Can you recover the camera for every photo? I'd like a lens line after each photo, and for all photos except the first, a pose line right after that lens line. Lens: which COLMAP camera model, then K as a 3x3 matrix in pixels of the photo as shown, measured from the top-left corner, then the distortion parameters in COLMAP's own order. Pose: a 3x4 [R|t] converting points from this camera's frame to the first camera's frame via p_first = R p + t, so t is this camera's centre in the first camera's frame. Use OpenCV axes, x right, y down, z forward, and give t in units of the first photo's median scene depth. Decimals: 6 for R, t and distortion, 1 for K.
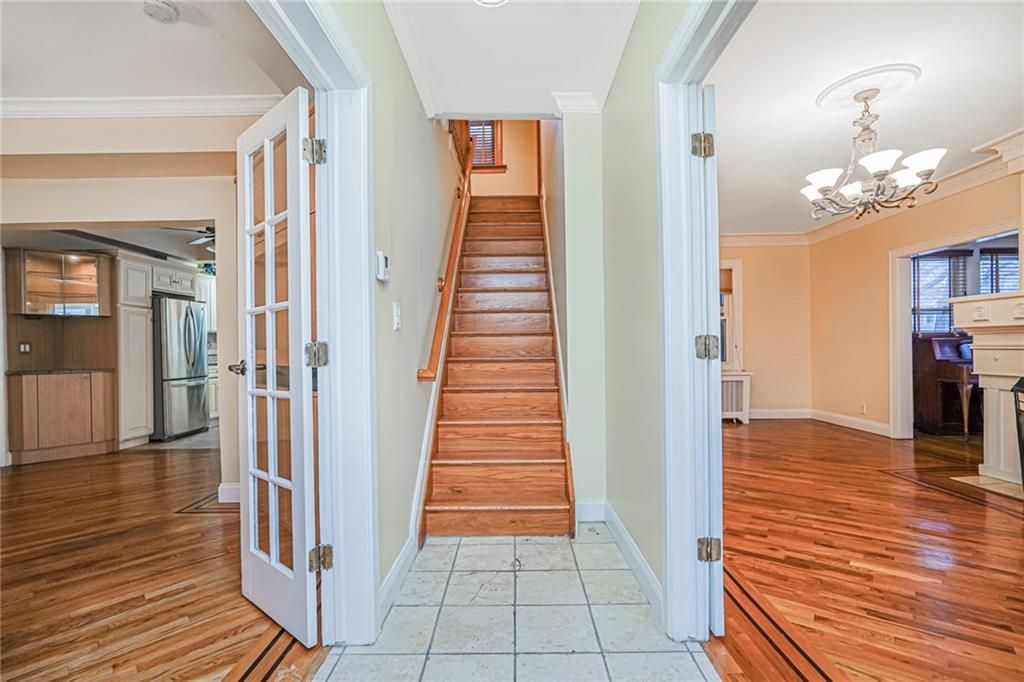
lens RADIAL K [[465.3, 0, 510.0], [0, 465.3, 347.2], [0, 0, 1]] dist [-0.013285, 0.006922]
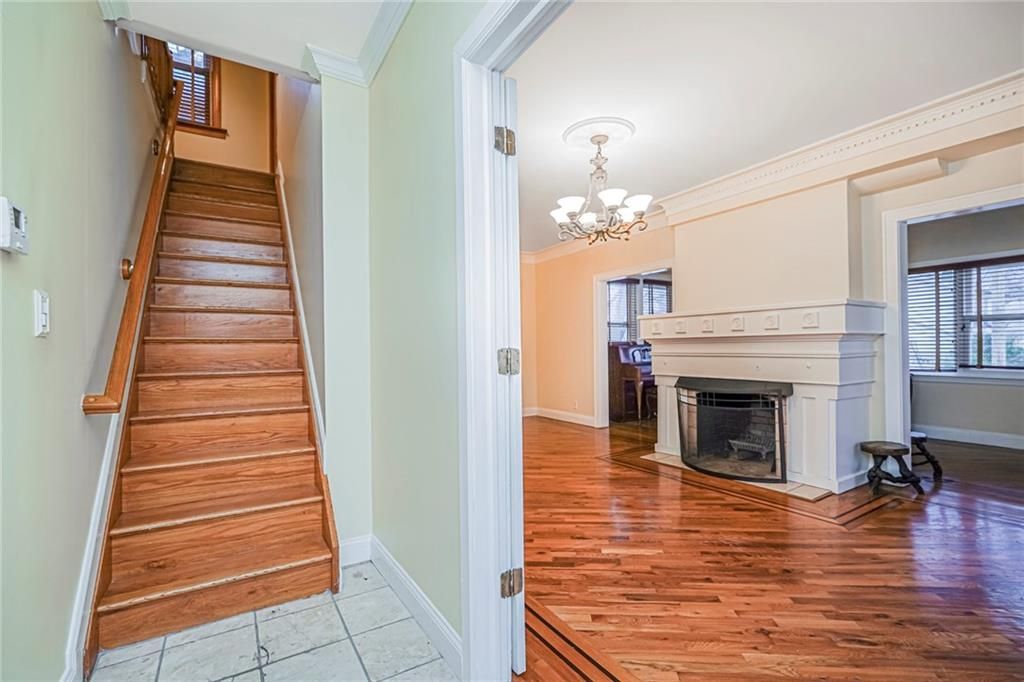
lens RADIAL K [[465.3, 0, 511.5], [0, 465.3, 345.6], [0, 0, 1]] dist [-0.013285, 0.006922]
pose [[0.846525, 0.003615, 0.532336, -0.035229], [0.003121, 0.999926, -0.011752, -0.012128], [-0.532340, 0.011610, 0.846451, 0.129591]]
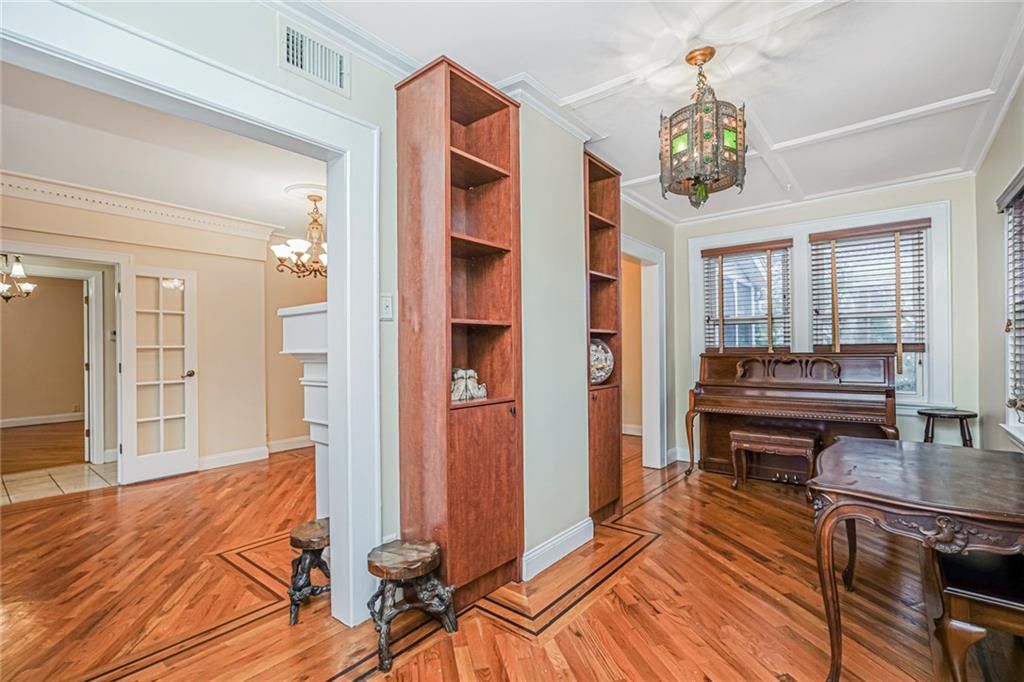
lens RADIAL K [[465.3, 0, 513.8], [0, 465.3, 346.7], [0, 0, 1]] dist [-0.013285, 0.006922]
pose [[0.779608, 0.003219, -0.626260, 2.137904], [-0.000636, 0.999990, 0.004347, -0.068931], [0.626268, -0.002991, 0.779603, 0.233474]]
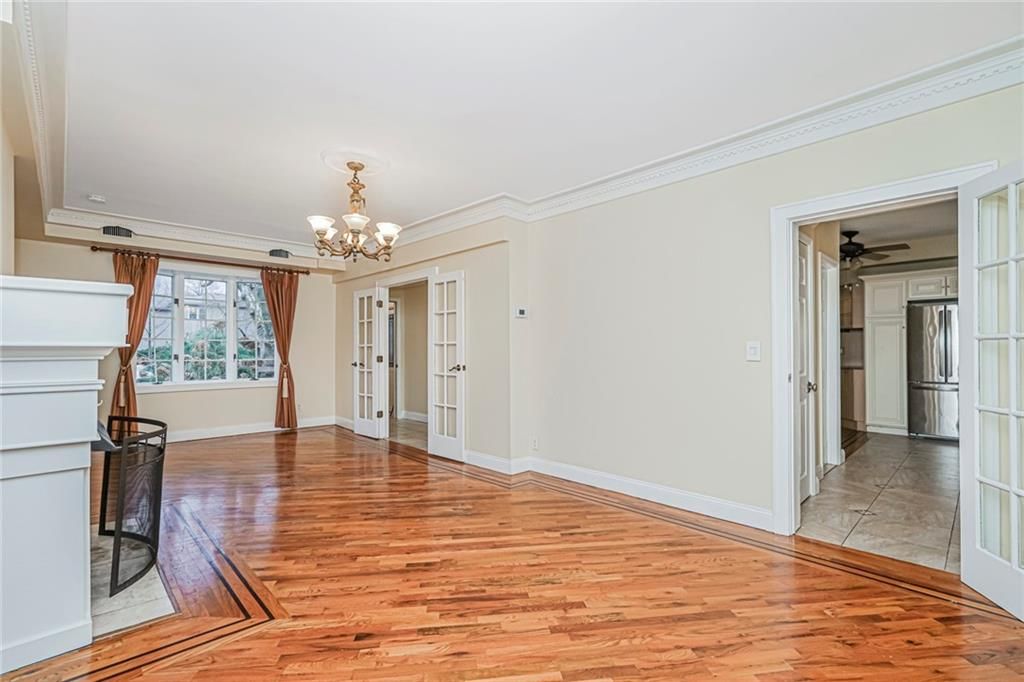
lens RADIAL K [[465.3, 0, 509.9], [0, 465.3, 344.9], [0, 0, 1]] dist [-0.013285, 0.006922]
pose [[-0.716469, 0.009486, -0.697555, 1.317006], [0.015729, 0.999873, -0.002558, -0.052394], [0.697442, -0.012804, -0.716527, 2.132708]]
